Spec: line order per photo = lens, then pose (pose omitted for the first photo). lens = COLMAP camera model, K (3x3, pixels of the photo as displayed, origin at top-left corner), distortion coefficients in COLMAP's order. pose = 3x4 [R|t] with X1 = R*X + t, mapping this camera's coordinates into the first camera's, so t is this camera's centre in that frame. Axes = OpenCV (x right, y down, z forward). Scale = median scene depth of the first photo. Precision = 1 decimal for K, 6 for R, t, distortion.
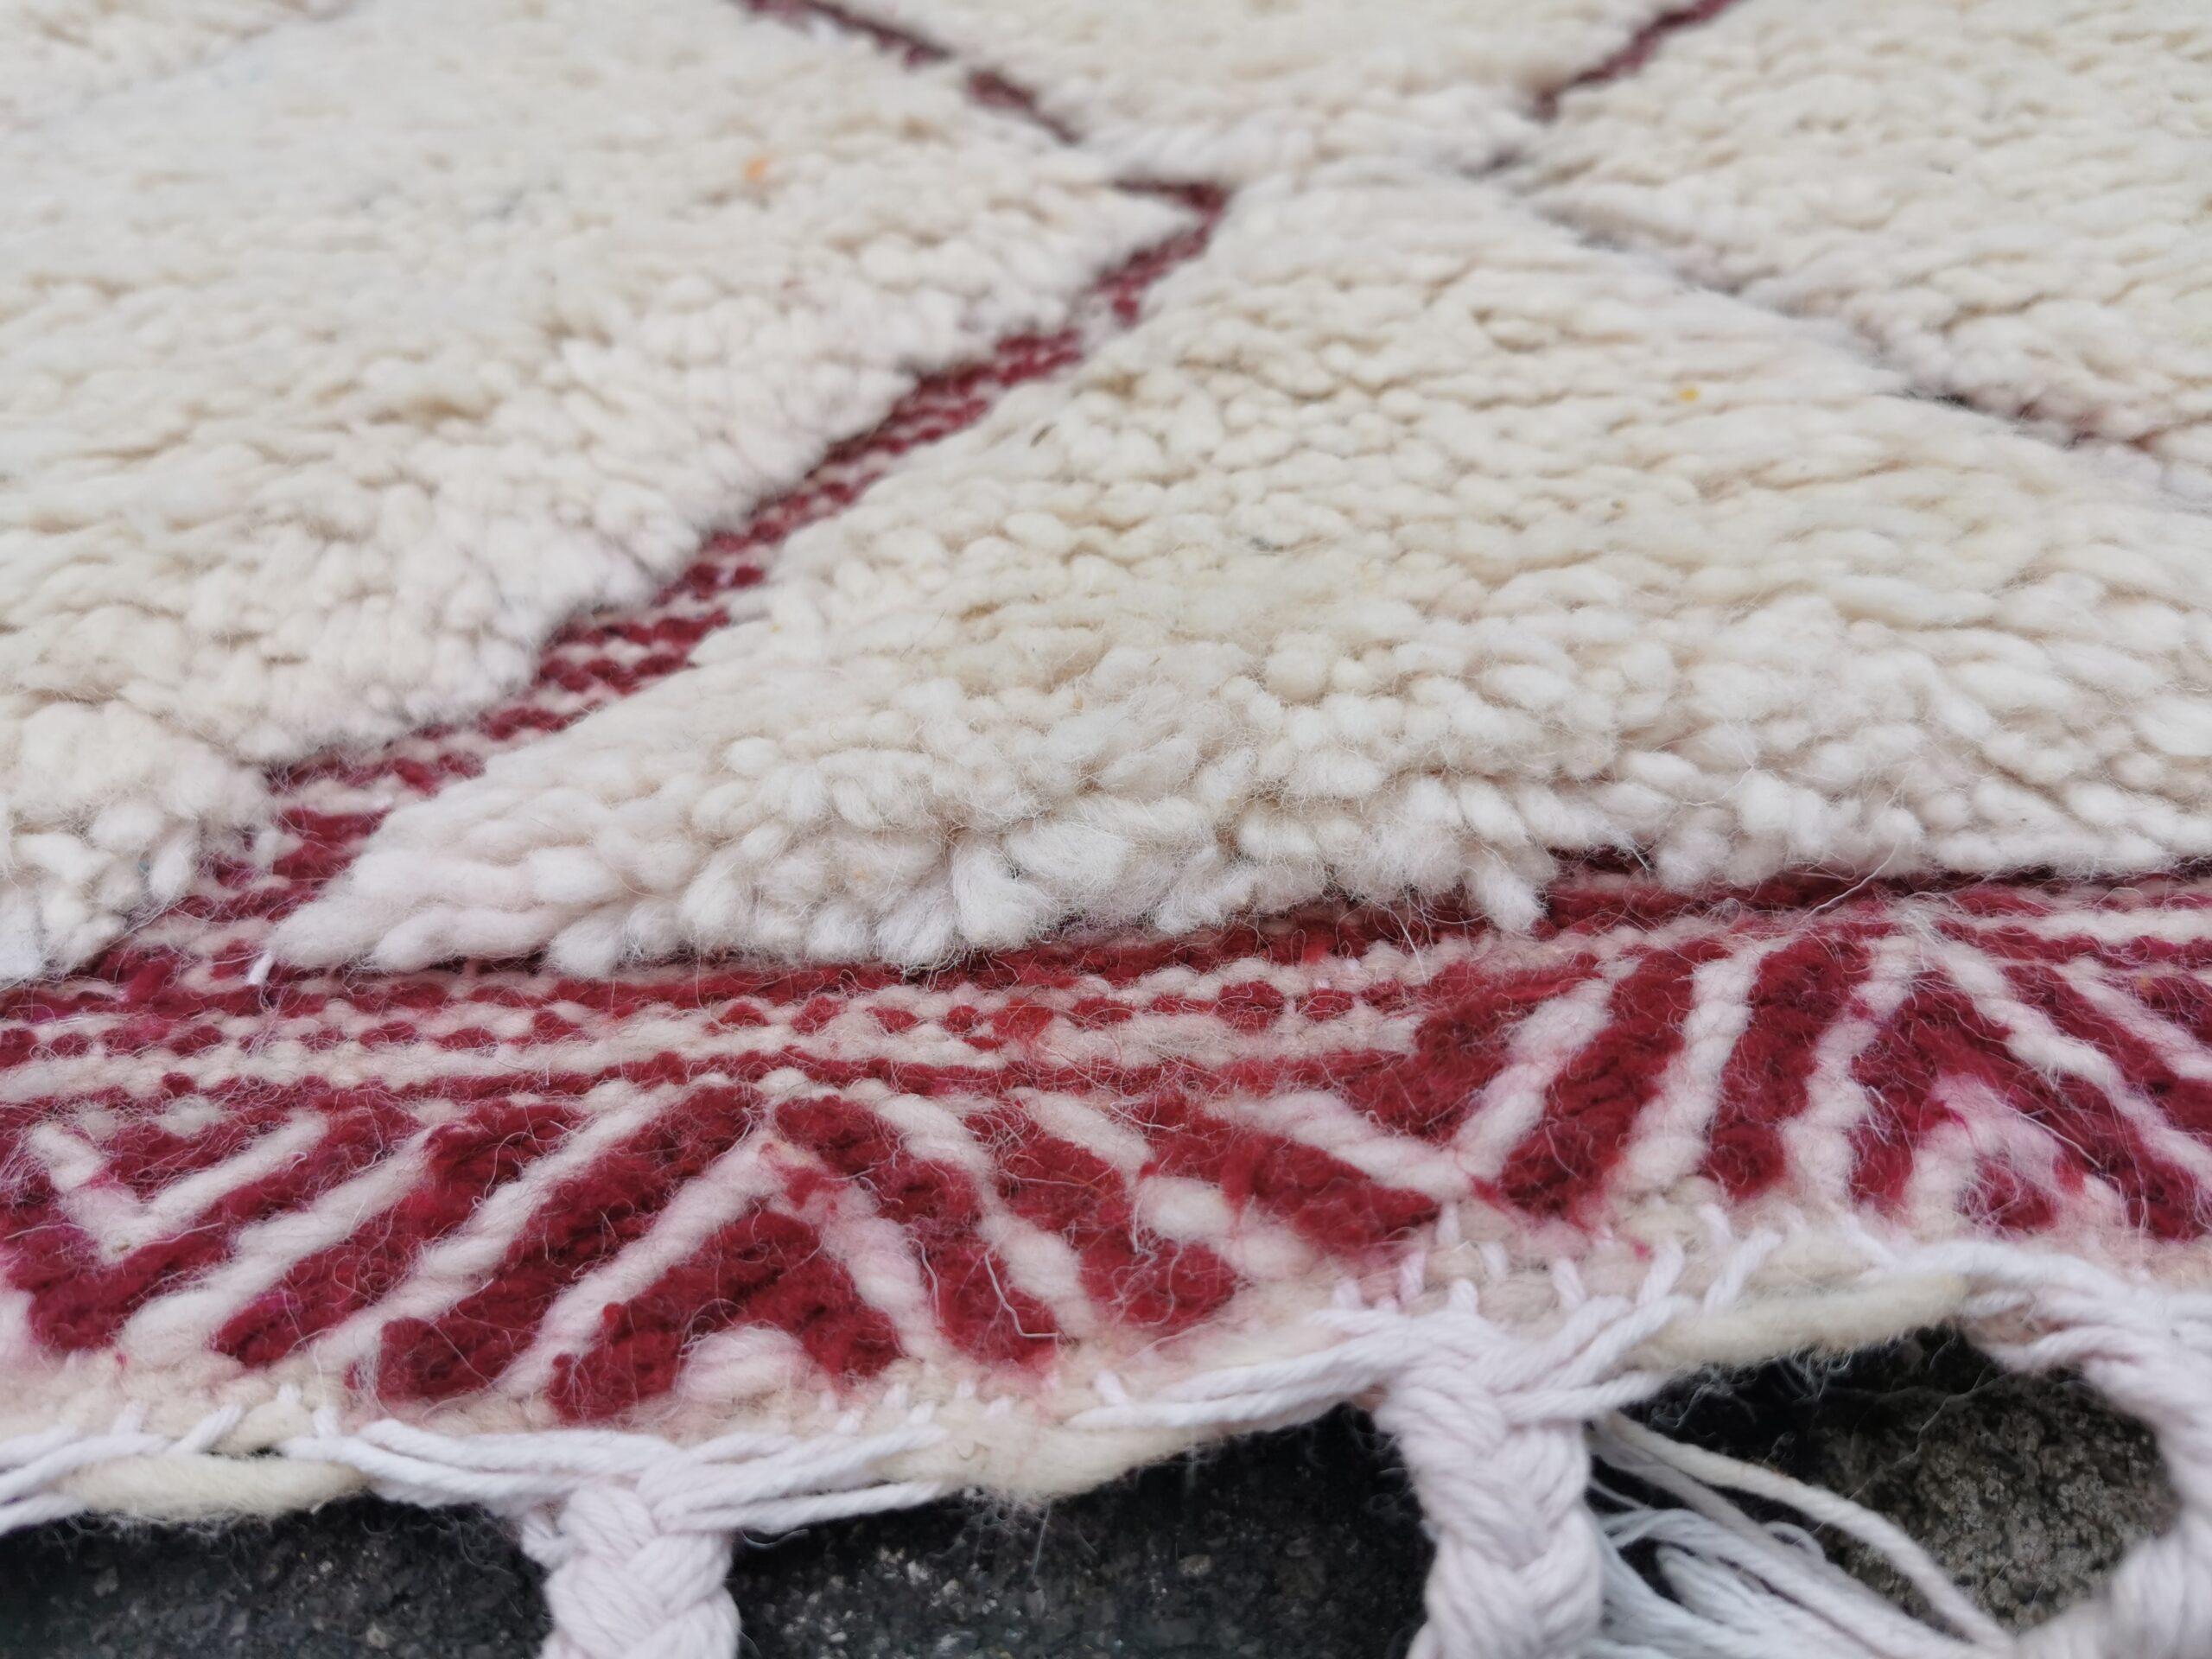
lens RADIAL K [[1741.7, 0, 1106.0], [0, 1741.7, 829.5], [0, 0, 1]] dist [0.030393, -0.015067]
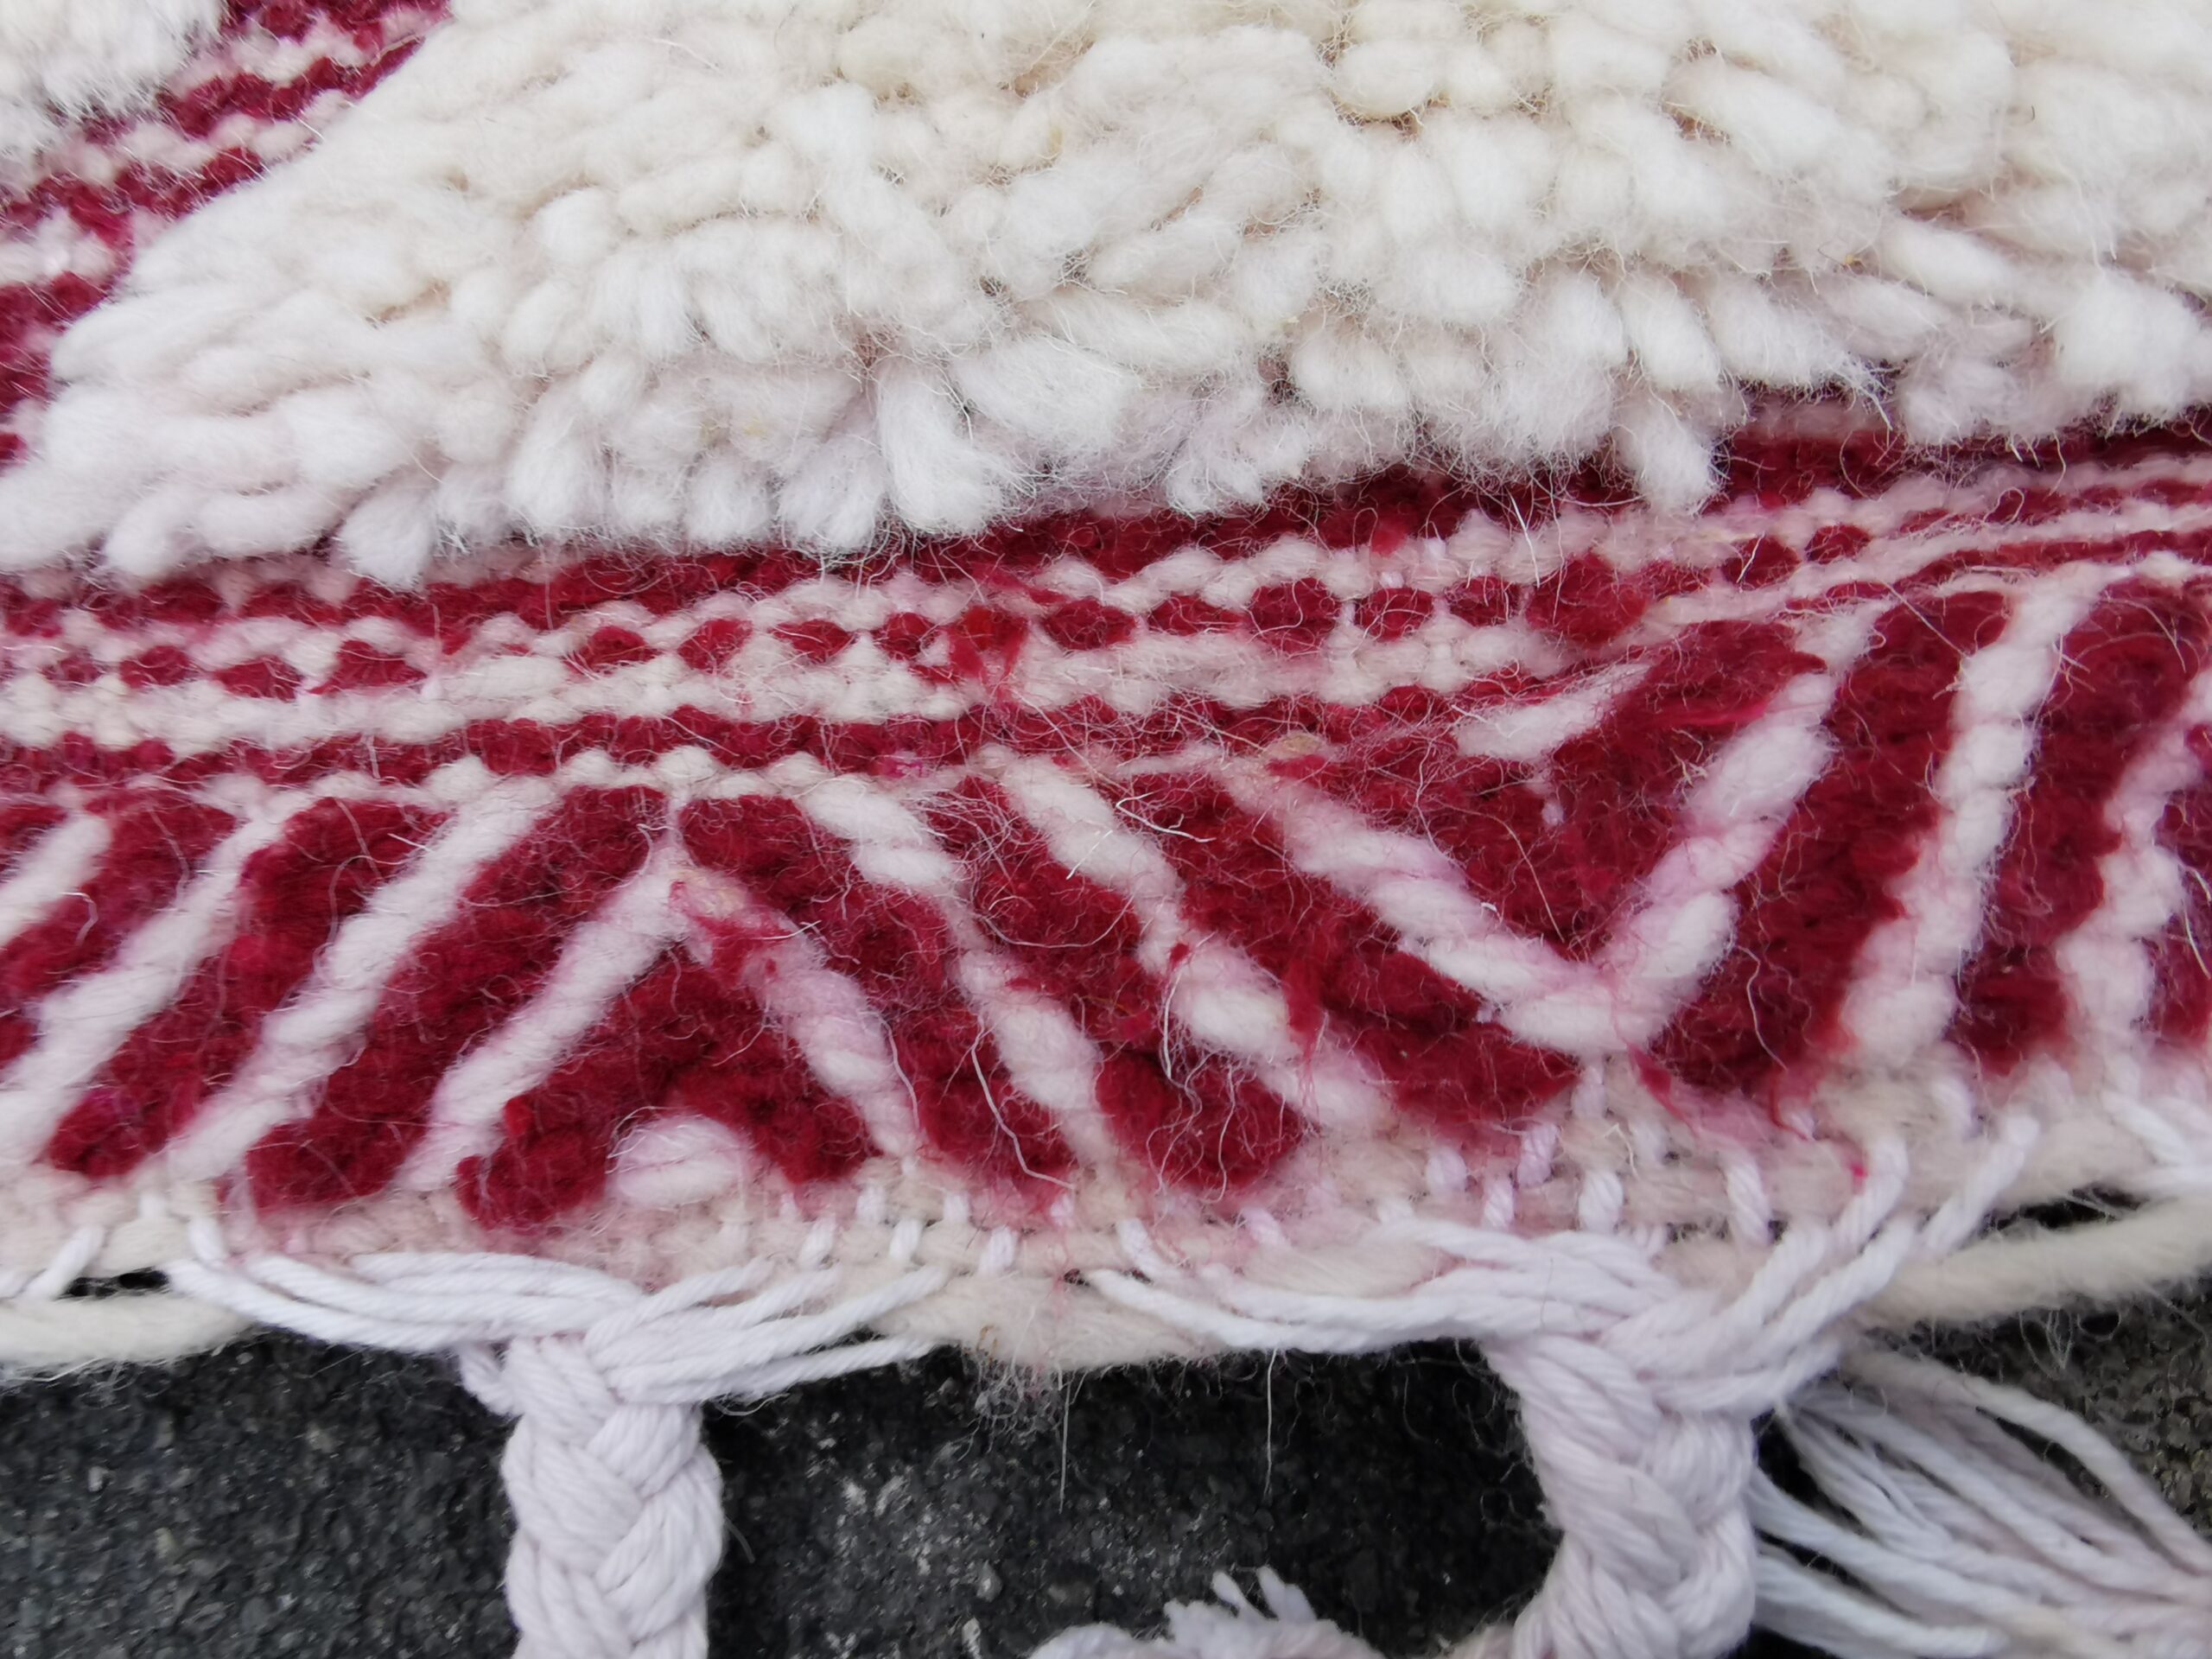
lens RADIAL K [[1768.1, 0, 935.0], [0, 1768.1, 826.0], [0, 0, 1]] dist [-0.004361, 0.067325]
pose [[0.999660, -0.020065, -0.016681, -0.062013], [0.025885, 0.843240, 0.536913, -0.242086], [0.003293, -0.537162, 0.843472, 0.330434]]
